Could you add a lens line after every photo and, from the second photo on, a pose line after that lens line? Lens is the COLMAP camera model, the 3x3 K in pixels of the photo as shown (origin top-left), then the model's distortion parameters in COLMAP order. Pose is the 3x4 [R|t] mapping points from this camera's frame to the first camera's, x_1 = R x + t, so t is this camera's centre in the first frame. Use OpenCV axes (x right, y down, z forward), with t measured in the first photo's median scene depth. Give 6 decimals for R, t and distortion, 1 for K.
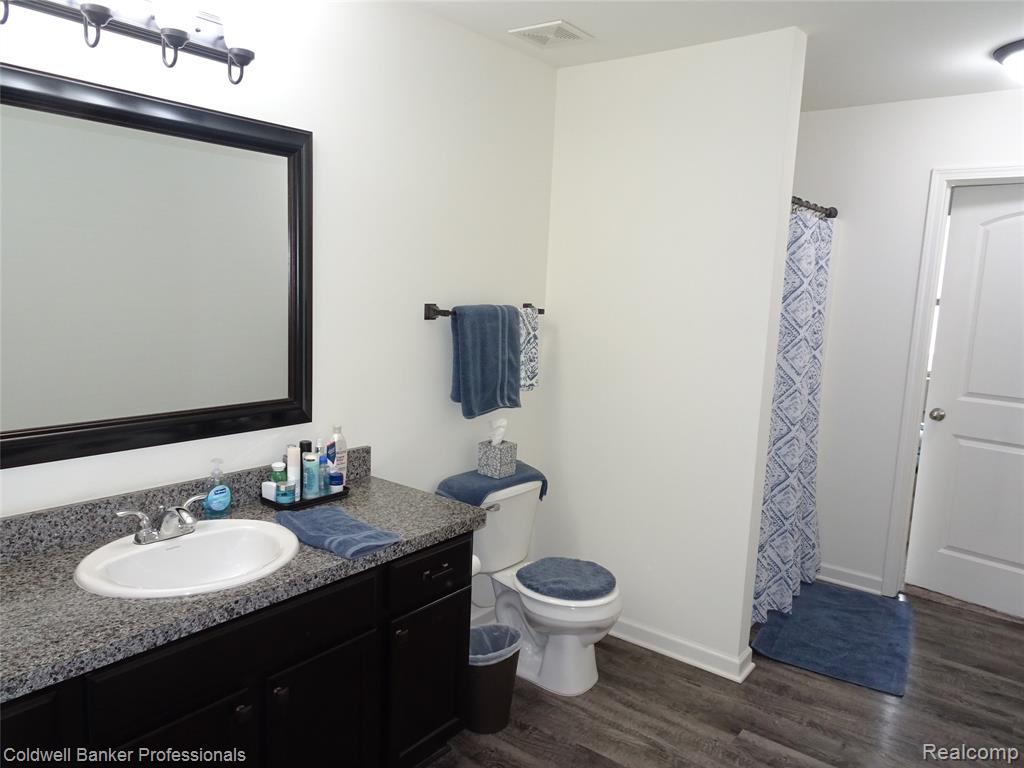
lens RADIAL K [[732.8, 0, 512.0], [0, 732.8, 384.0], [0, 0, 1]] dist [0.008157, 0.006677]
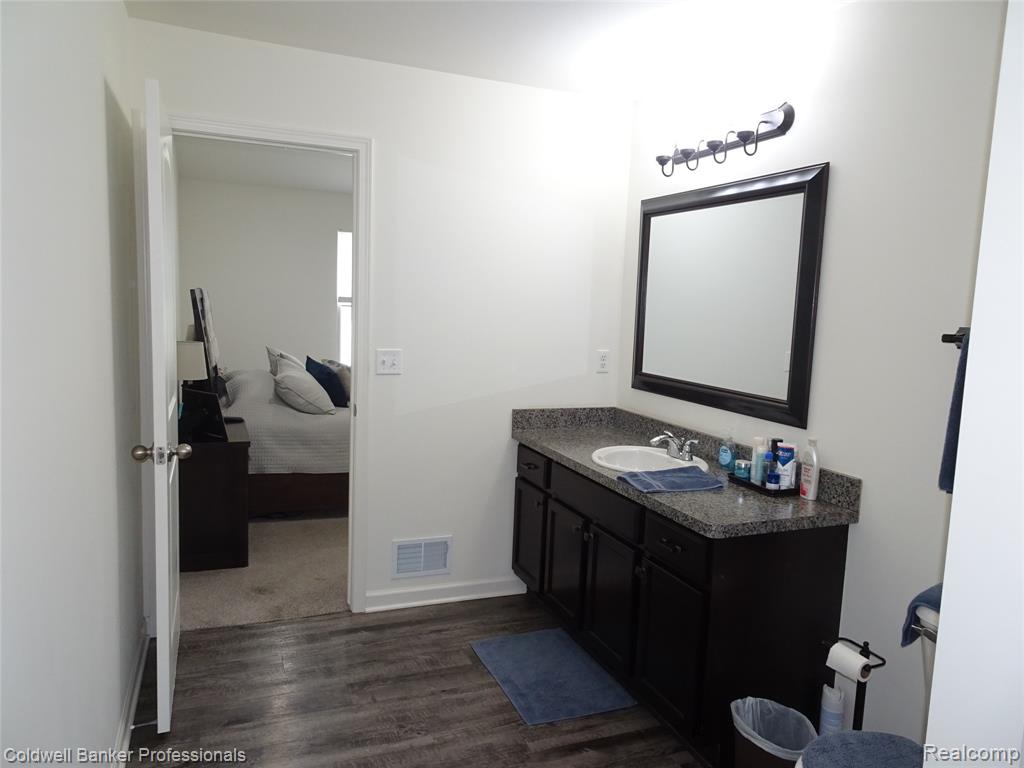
lens RADIAL K [[732.8, 0, 512.0], [0, 732.8, 384.0], [0, 0, 1]] dist [0.008157, 0.006677]
pose [[-0.498240, 0.037548, -0.866226, 0.956840], [-0.183411, 0.971889, 0.147623, -0.102511], [0.847418, 0.232427, -0.477347, 1.247918]]
